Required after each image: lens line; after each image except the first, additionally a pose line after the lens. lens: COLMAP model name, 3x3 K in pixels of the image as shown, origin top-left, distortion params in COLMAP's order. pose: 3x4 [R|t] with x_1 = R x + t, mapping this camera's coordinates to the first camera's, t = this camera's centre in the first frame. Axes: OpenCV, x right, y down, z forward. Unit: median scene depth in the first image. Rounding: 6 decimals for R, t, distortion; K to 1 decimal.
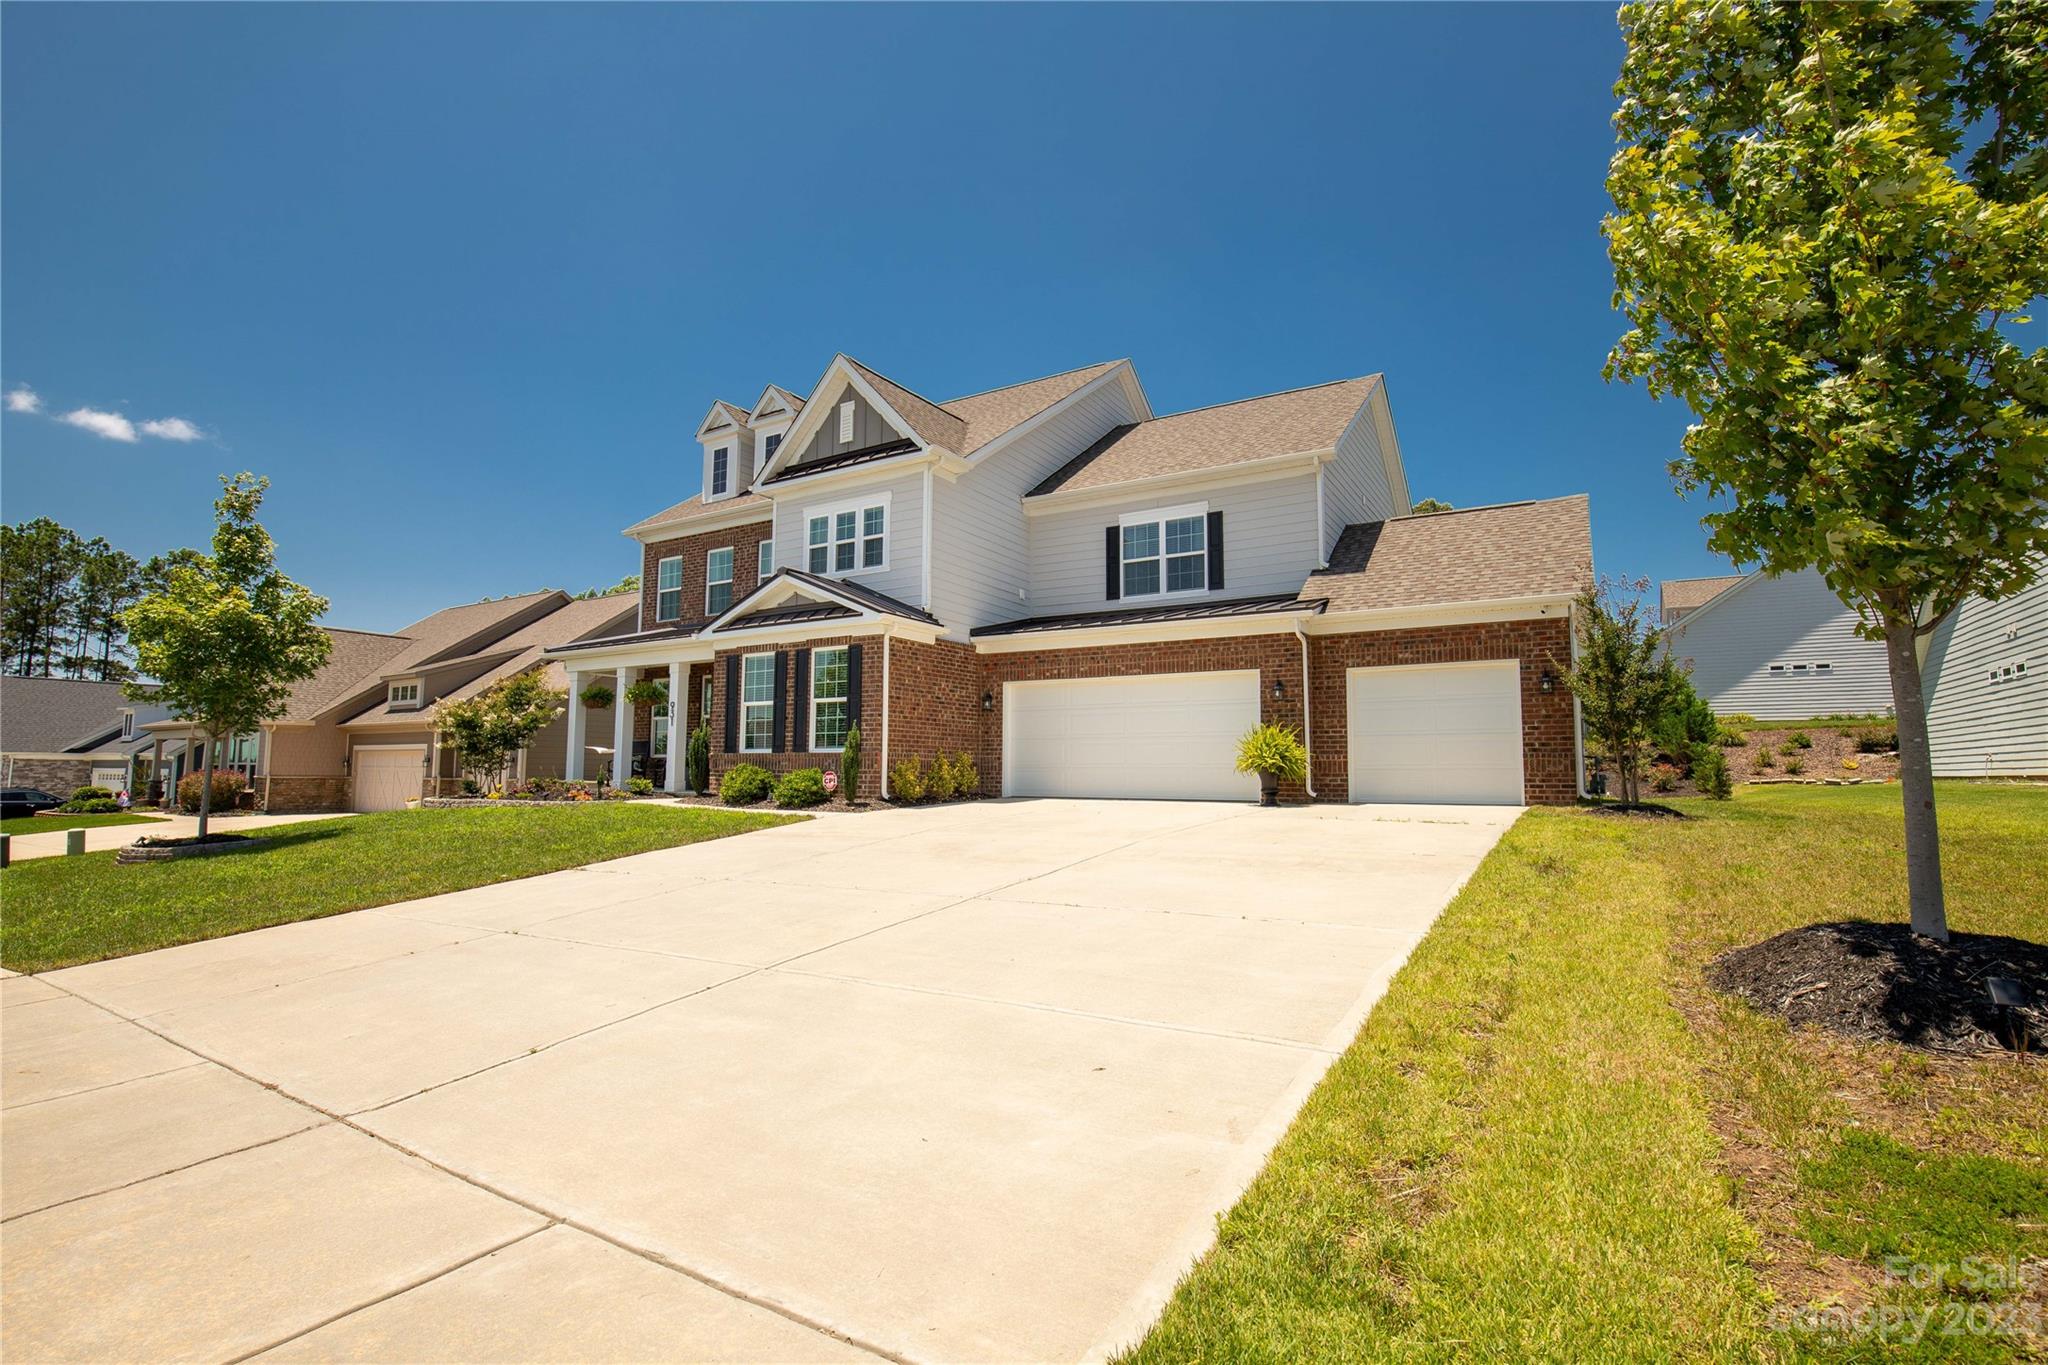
lens RADIAL K [[932.9, 0, 1024.0], [0, 932.9, 682.5], [0, 0, 1]] dist [-0.000306, 0.000038]
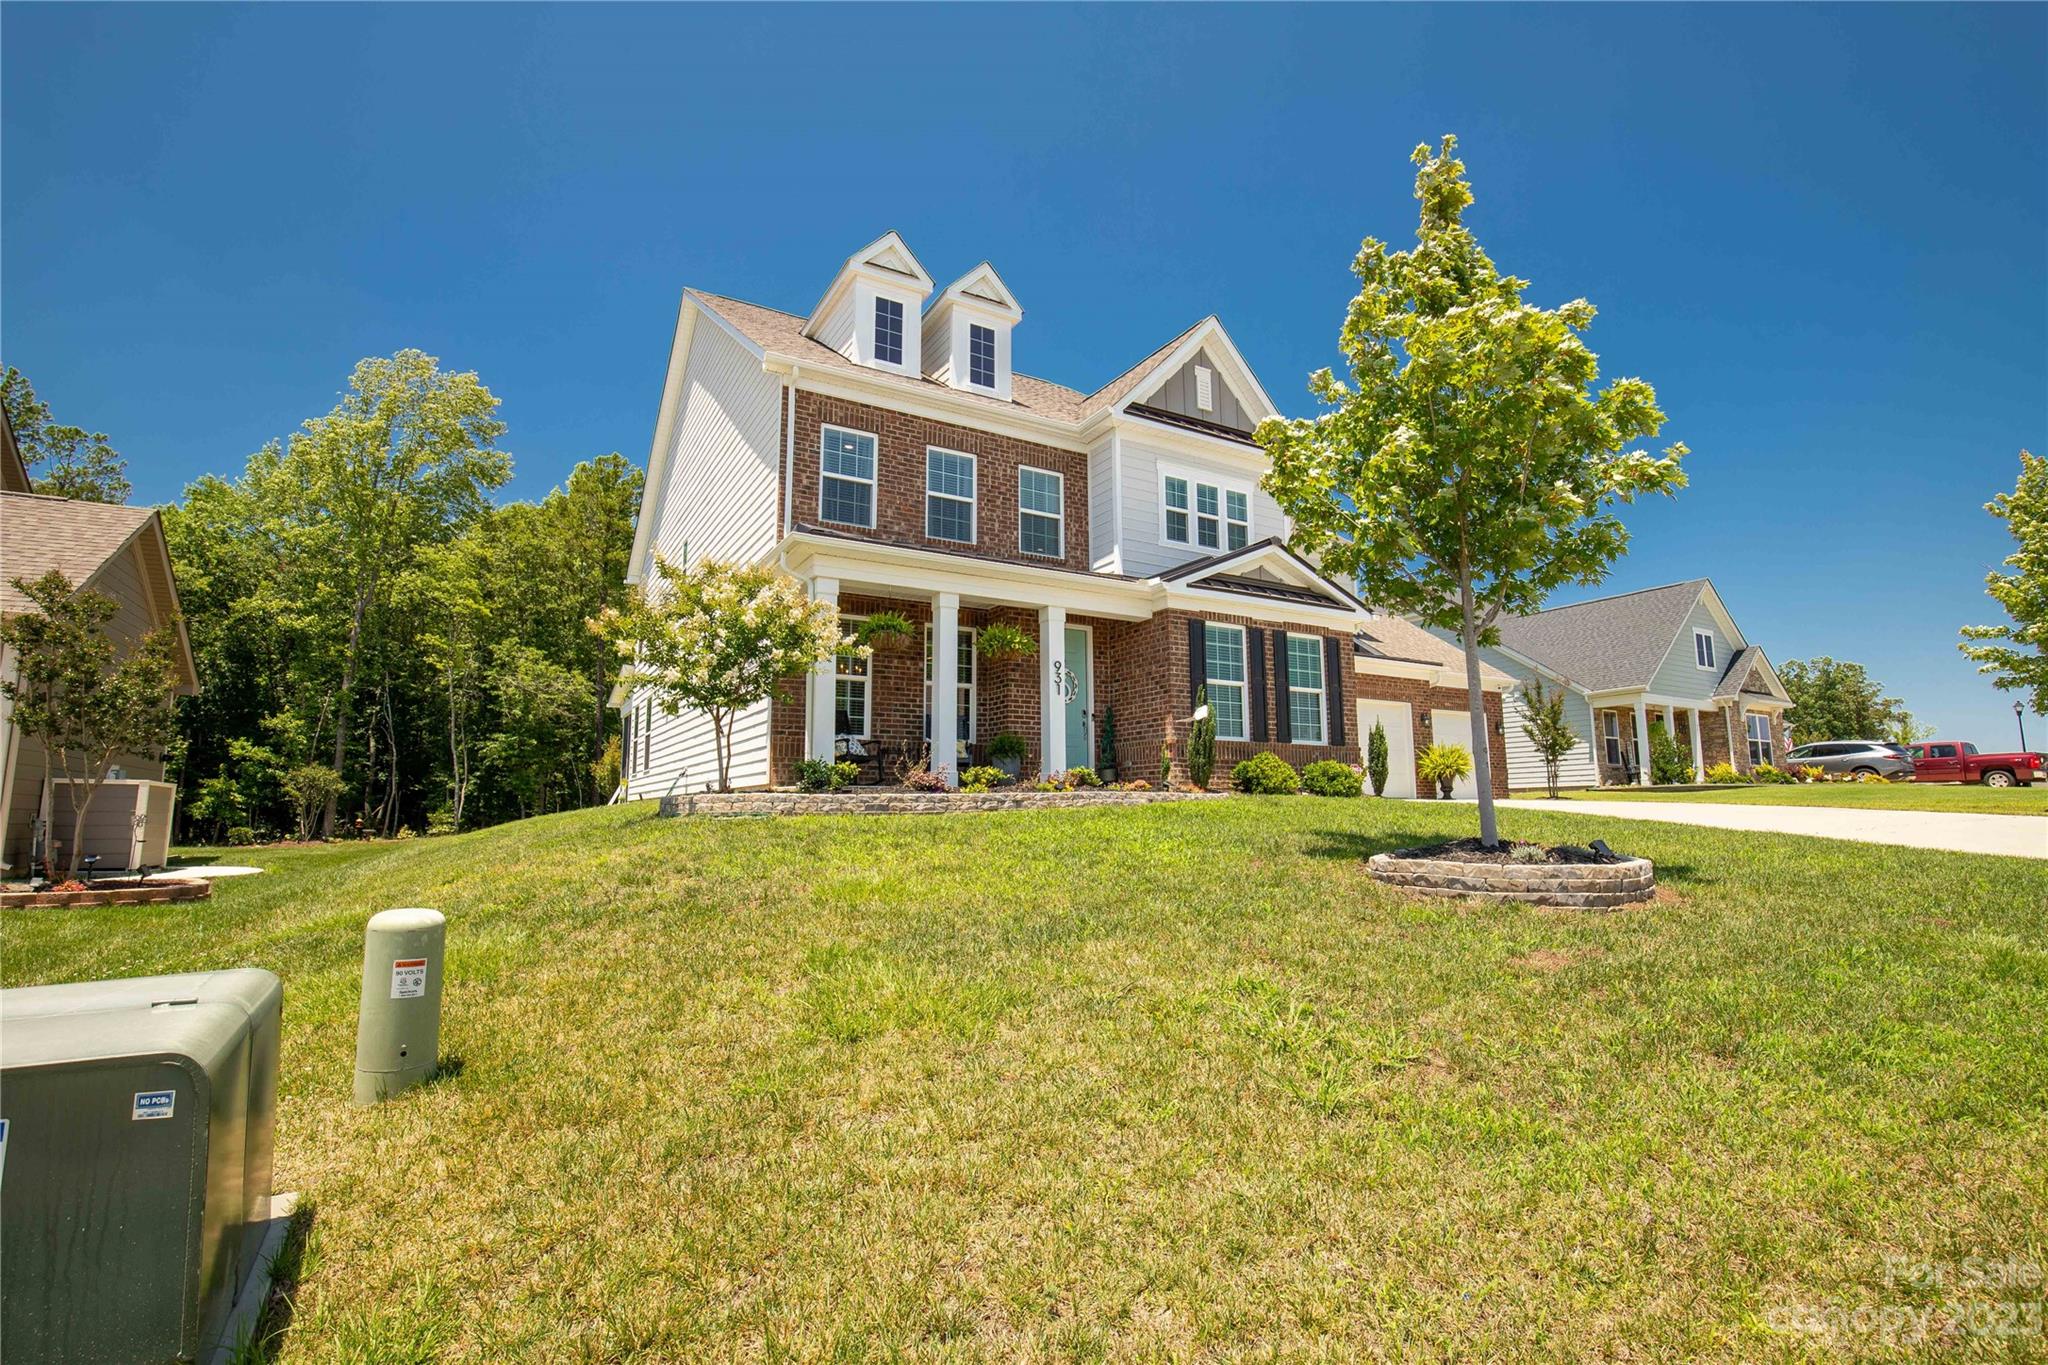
lens RADIAL K [[932.9, 0, 1024.0], [0, 932.9, 682.5], [0, 0, 1]] dist [-0.000306, 0.000038]
pose [[0.475170, 0.118437, 0.871887, -1.065107], [-0.078156, 0.992664, -0.092249, 0.110402], [-0.876416, -0.024309, 0.480940, 0.719572]]
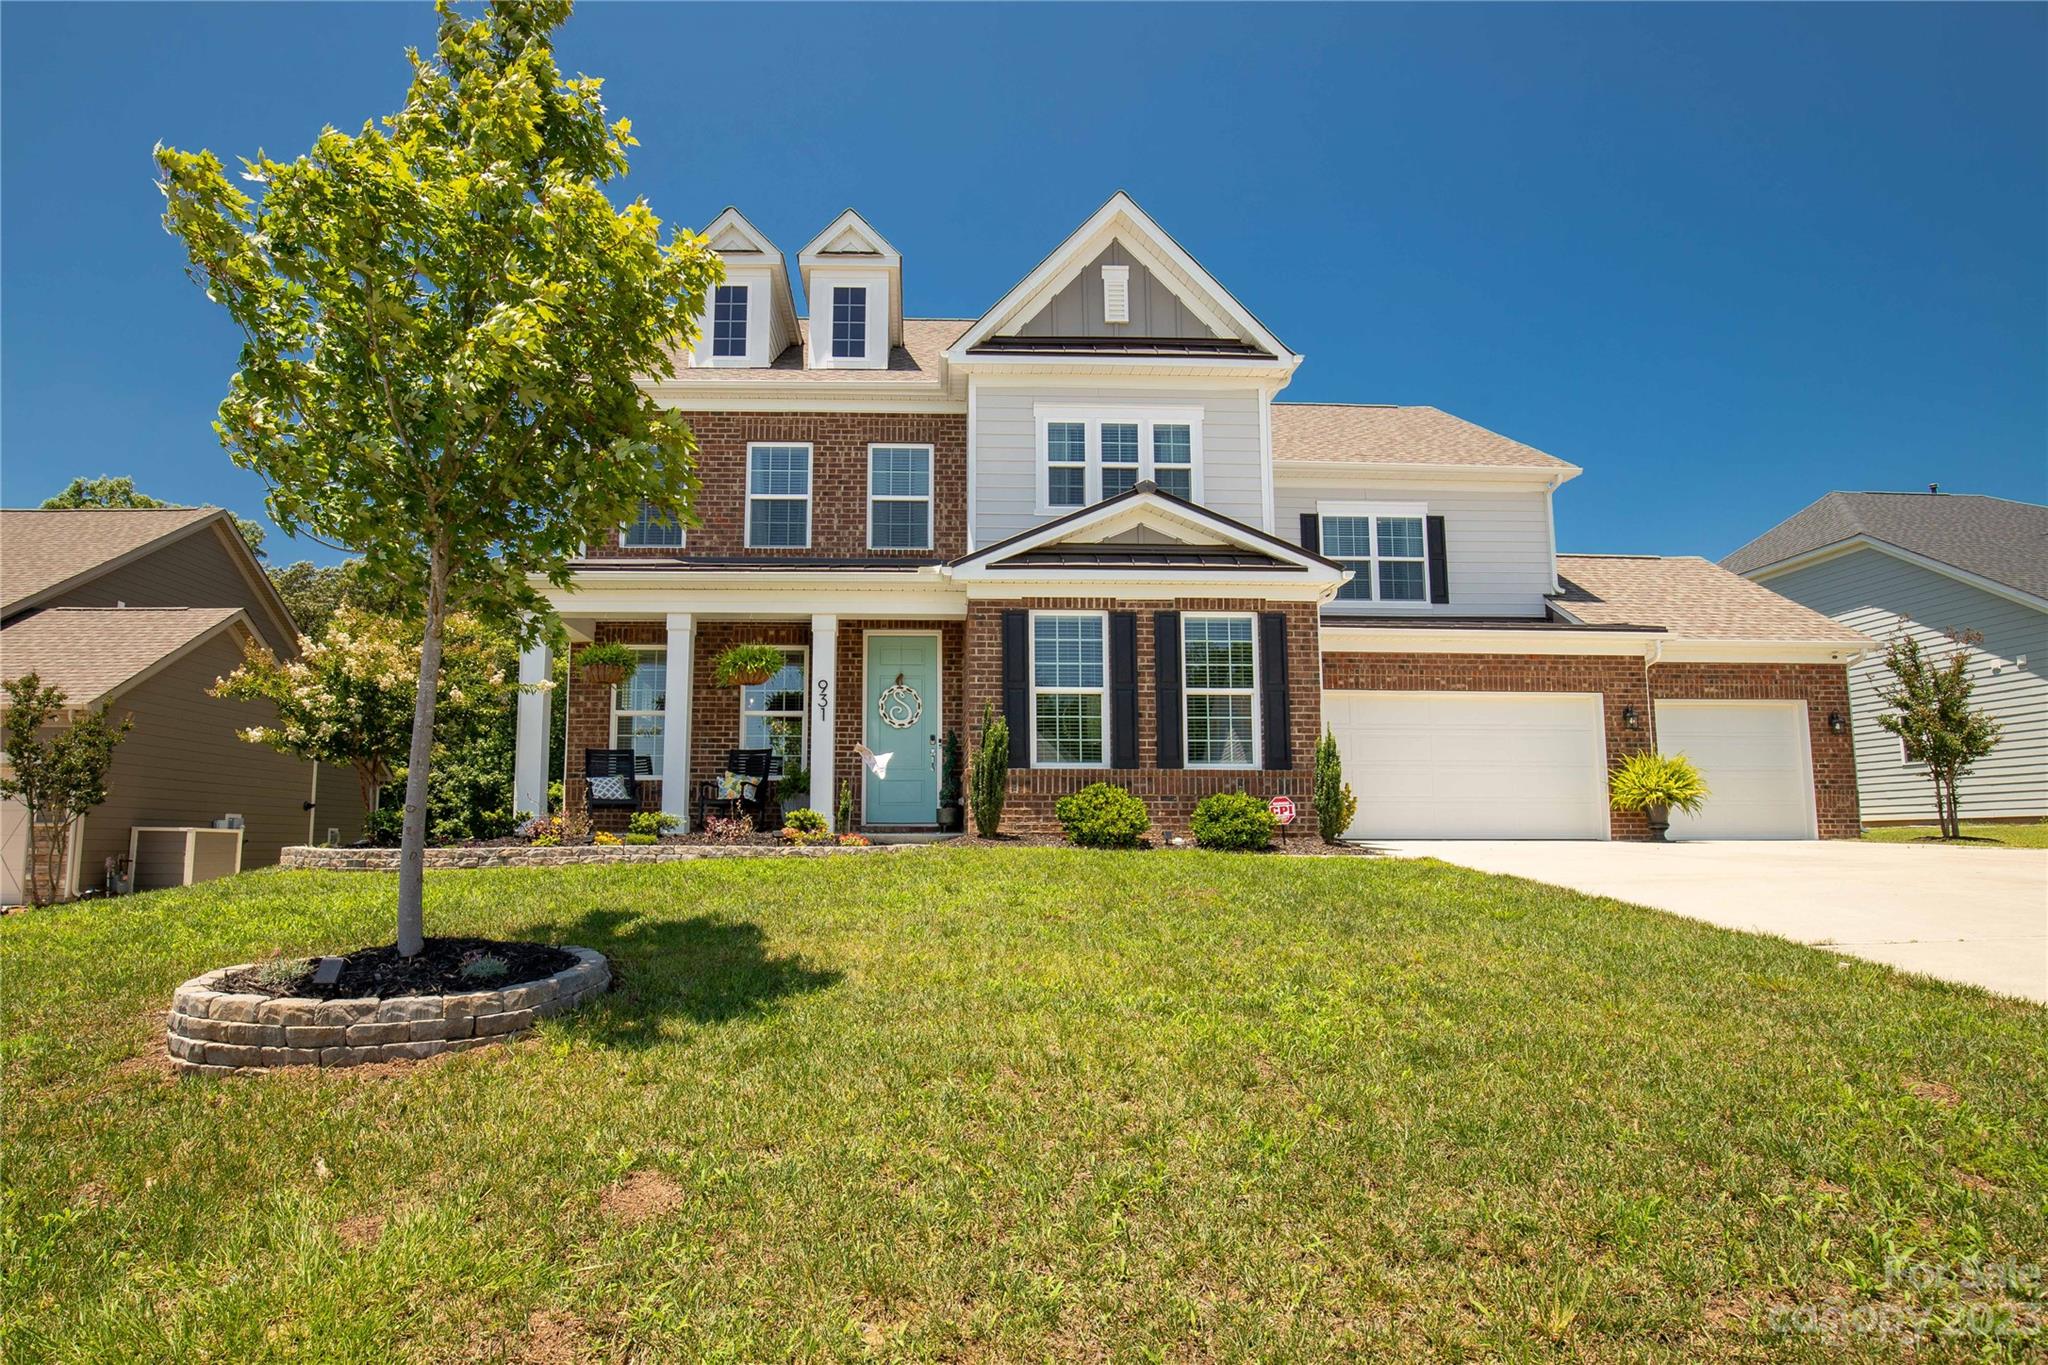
lens RADIAL K [[1013.5, 0, 944.5], [0, 1013.5, 740.9], [0, 0, 1]] dist [-0.016299, -0.000009]
pose [[0.842228, 0.052619, 0.536548, -0.690350], [-0.051195, 0.998534, -0.017563, 0.069906], [-0.536686, -0.012677, 0.843687, 0.446625]]
